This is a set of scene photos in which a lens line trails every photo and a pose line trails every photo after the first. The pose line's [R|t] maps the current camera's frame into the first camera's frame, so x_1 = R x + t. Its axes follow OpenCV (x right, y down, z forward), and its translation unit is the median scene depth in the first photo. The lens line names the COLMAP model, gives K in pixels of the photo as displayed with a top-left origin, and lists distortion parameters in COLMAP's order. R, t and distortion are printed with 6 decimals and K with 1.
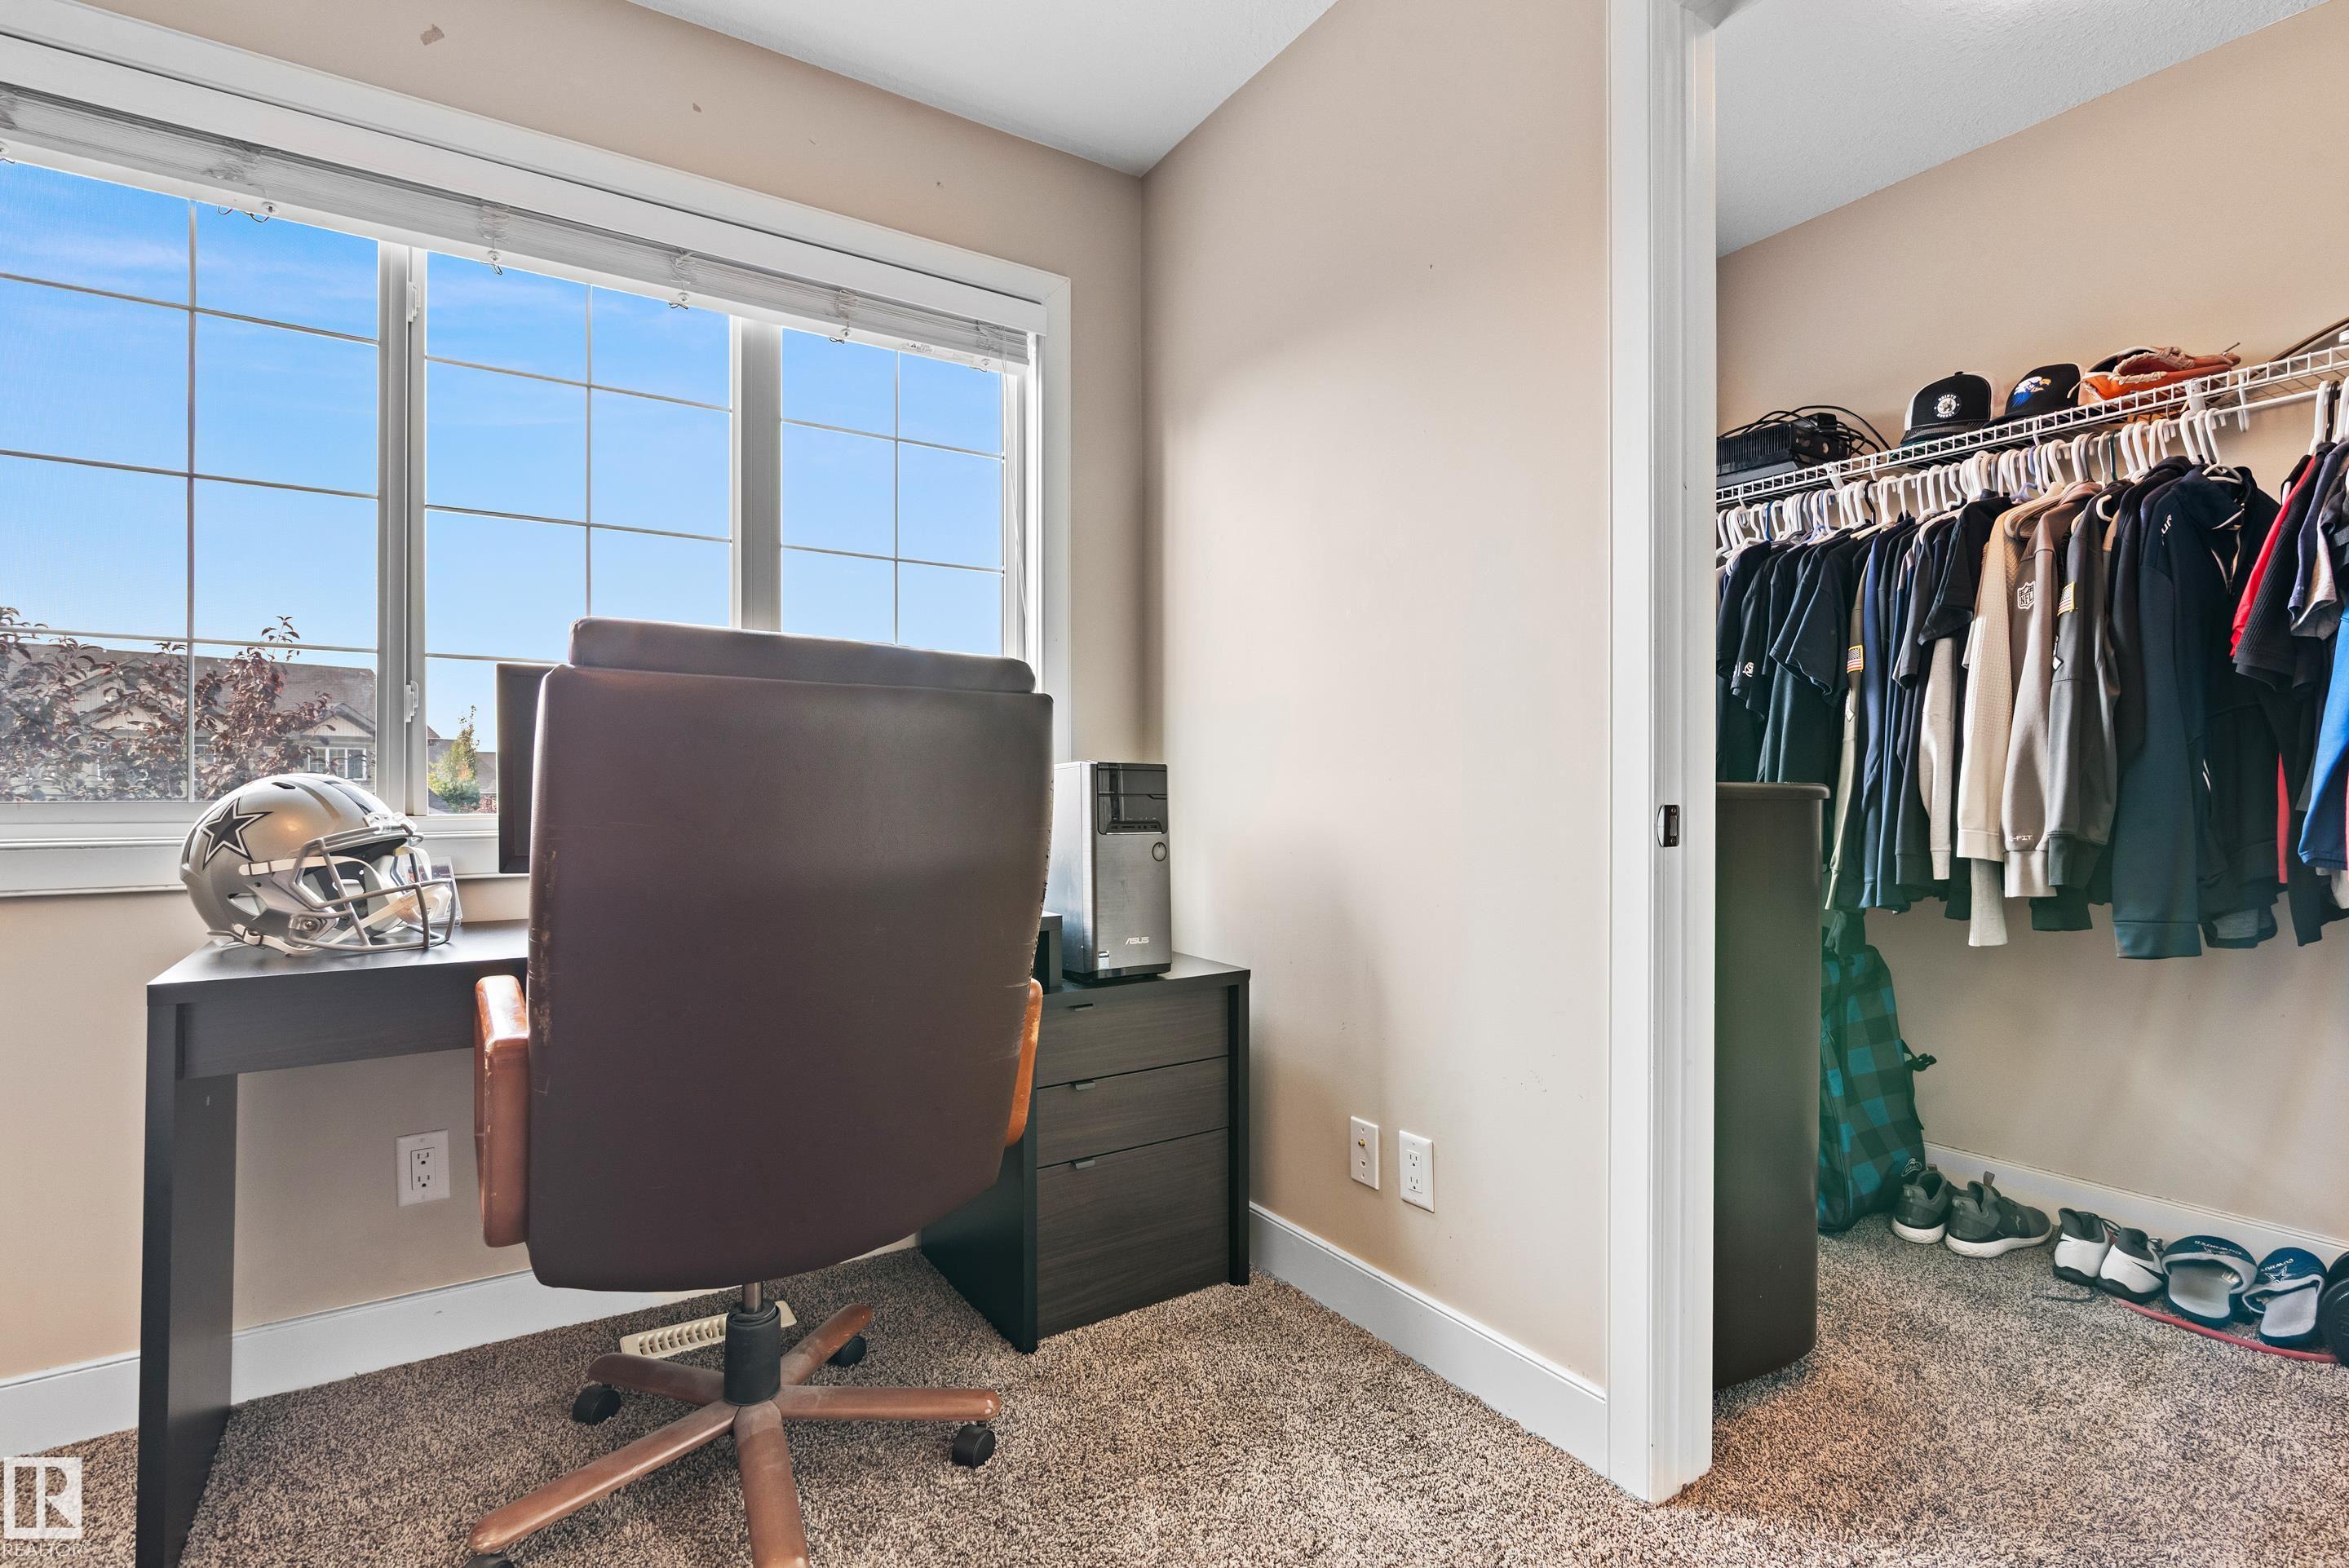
lens RADIAL K [[1111.8, 0, 1185.1], [0, 1111.8, 787.5], [0, 0, 1]] dist [-0.014385, 0.003155]
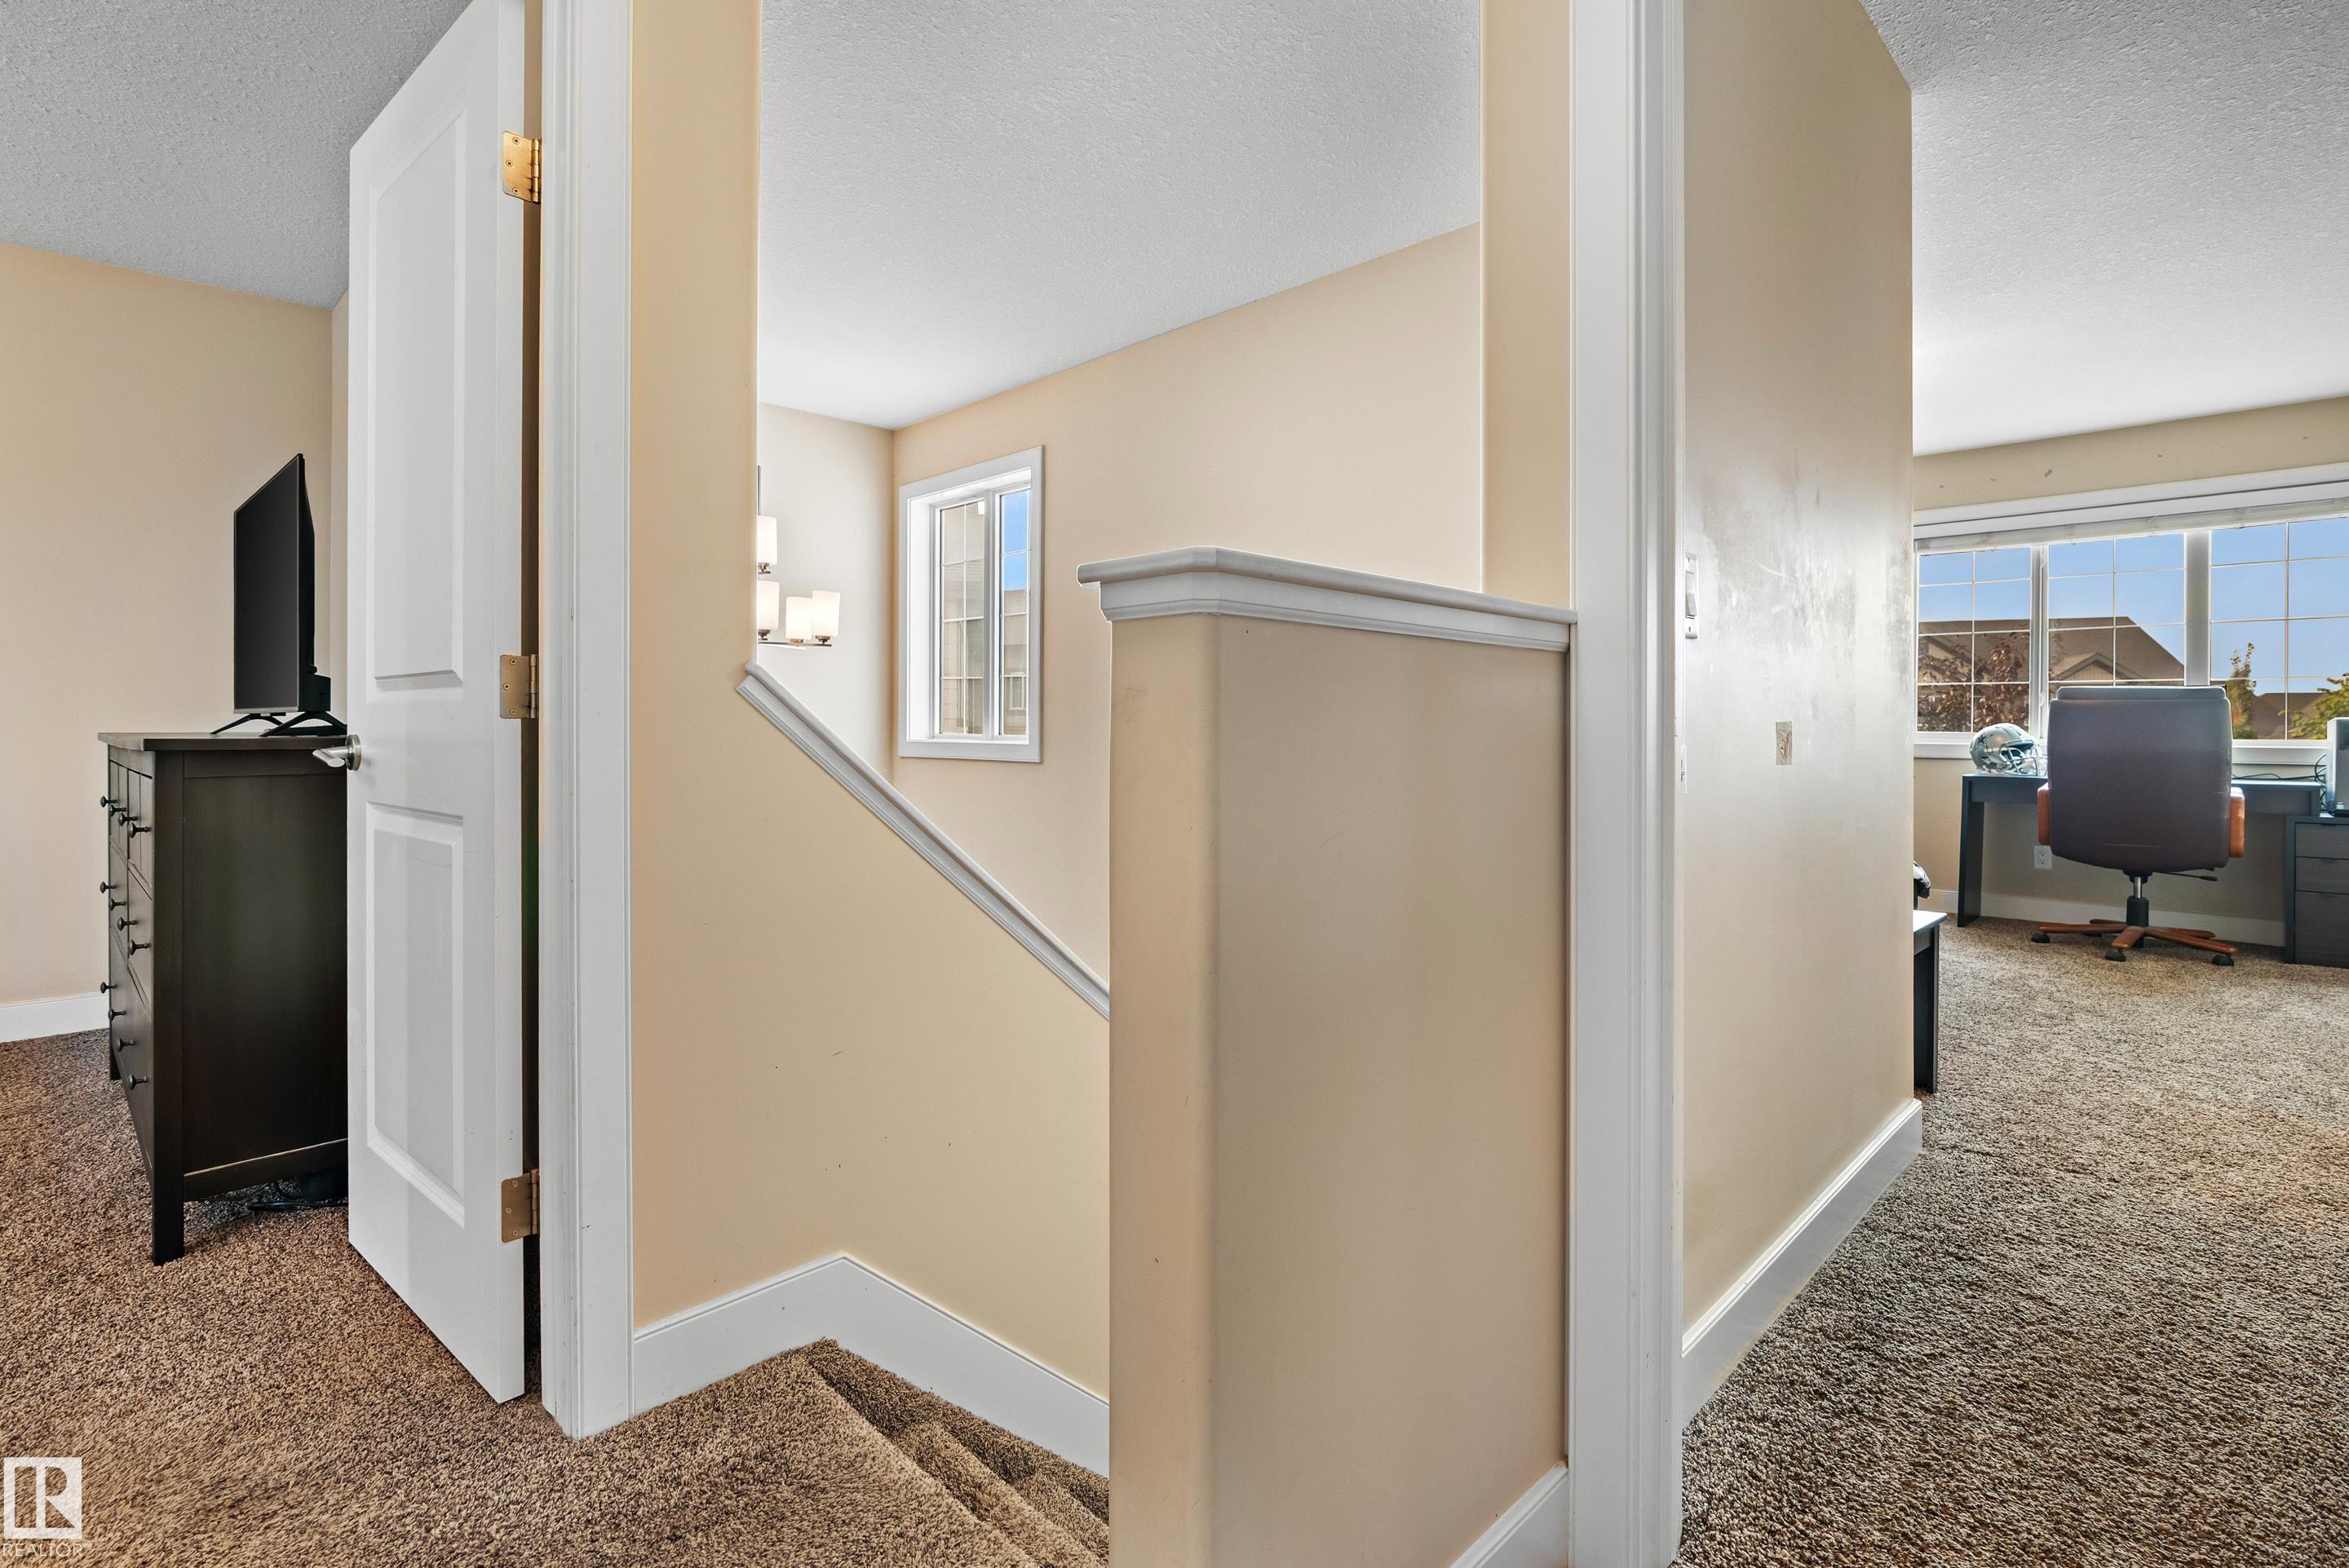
lens RADIAL K [[1111.8, 0, 1160.1], [0, 1111.8, 729.2], [0, 0, 1]] dist [-0.014385, 0.003155]
pose [[0.198963, 0.003474, -0.980001, 1.920298], [-0.003919, 0.999989, 0.002749, 0.002410], [0.979999, 0.003293, 0.198974, -2.117113]]
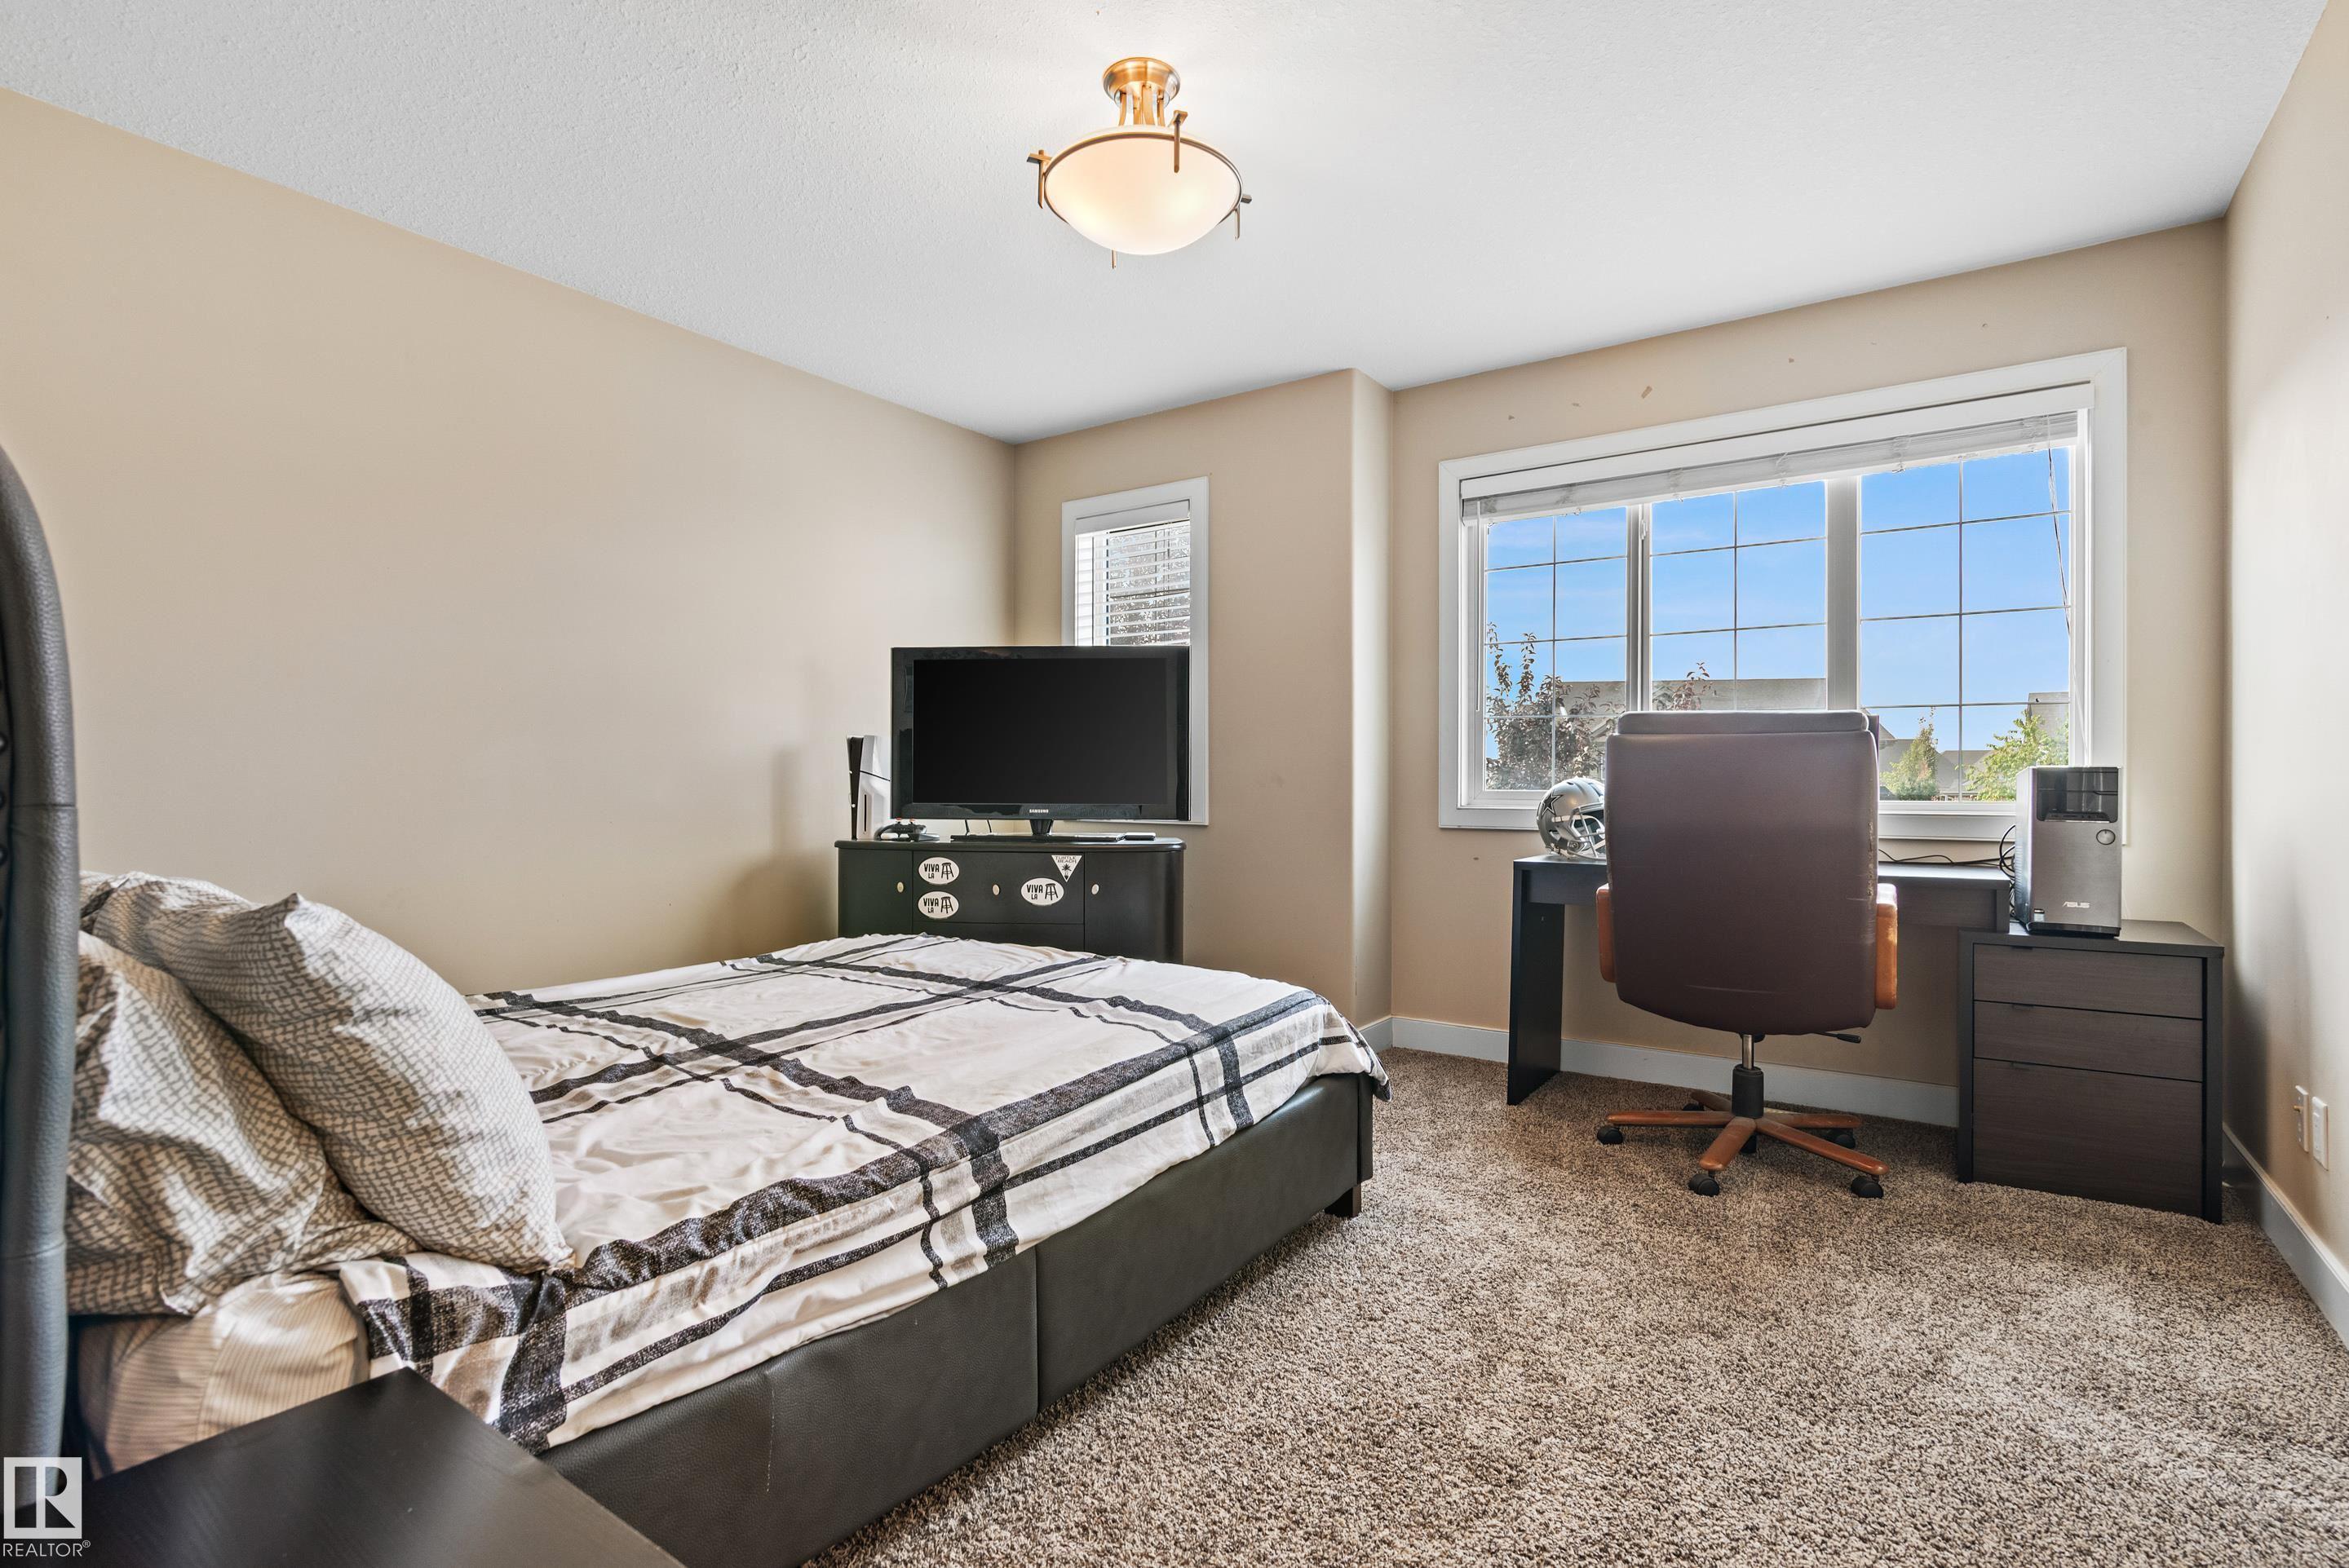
lens RADIAL K [[1111.8, 0, 1200.2], [0, 1111.8, 782.4], [0, 0, 1]] dist [-0.014385, 0.003155]
pose [[0.385018, 0.000441, -0.922909, 0.882870], [-0.003050, 0.999995, -0.000794, -0.000344], [0.922904, 0.003121, 0.385017, -0.507959]]
